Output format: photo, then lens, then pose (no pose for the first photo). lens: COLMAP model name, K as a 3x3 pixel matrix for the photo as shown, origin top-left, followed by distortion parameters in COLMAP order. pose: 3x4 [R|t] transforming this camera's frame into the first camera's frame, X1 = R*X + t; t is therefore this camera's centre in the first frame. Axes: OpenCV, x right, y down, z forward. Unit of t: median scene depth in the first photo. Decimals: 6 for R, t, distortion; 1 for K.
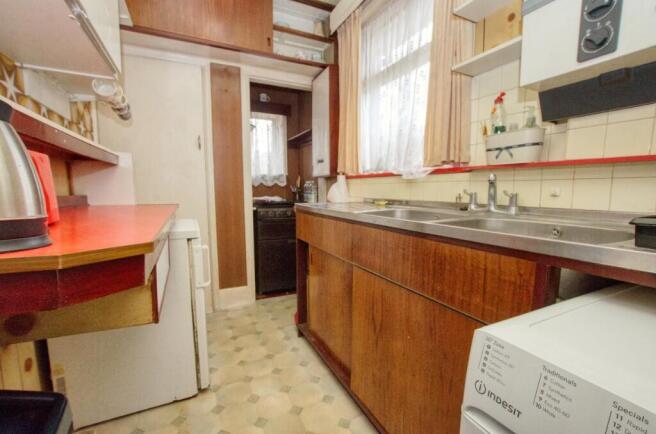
lens RADIAL K [[289.3, 0, 331.8], [0, 289.3, 220.9], [0, 0, 1]] dist [-0.040007, 0.009566]
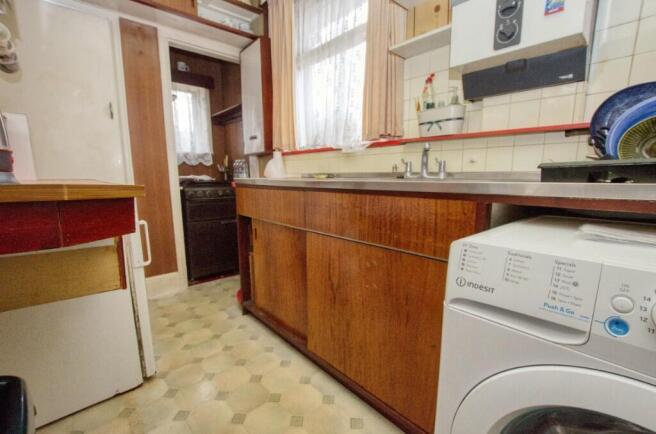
lens RADIAL K [[289.3, 0, 332.6], [0, 289.3, 222.1], [0, 0, 1]] dist [-0.040007, 0.009566]
pose [[0.960213, -0.047658, 0.275172, -0.099925], [0.034151, 0.997974, 0.053673, 0.054922], [-0.277173, -0.042140, 0.959896, -0.024866]]
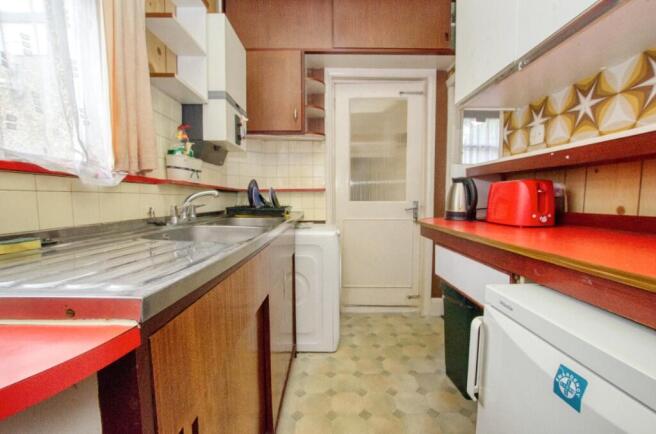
lens RADIAL K [[289.3, 0, 328.1], [0, 289.3, 220.0], [0, 0, 1]] dist [-0.040007, 0.009566]
pose [[-0.898064, -0.037939, 0.438226, -0.657697], [0.051307, 0.980438, 0.190024, -0.248280], [-0.436863, 0.193138, -0.878549, 1.918797]]
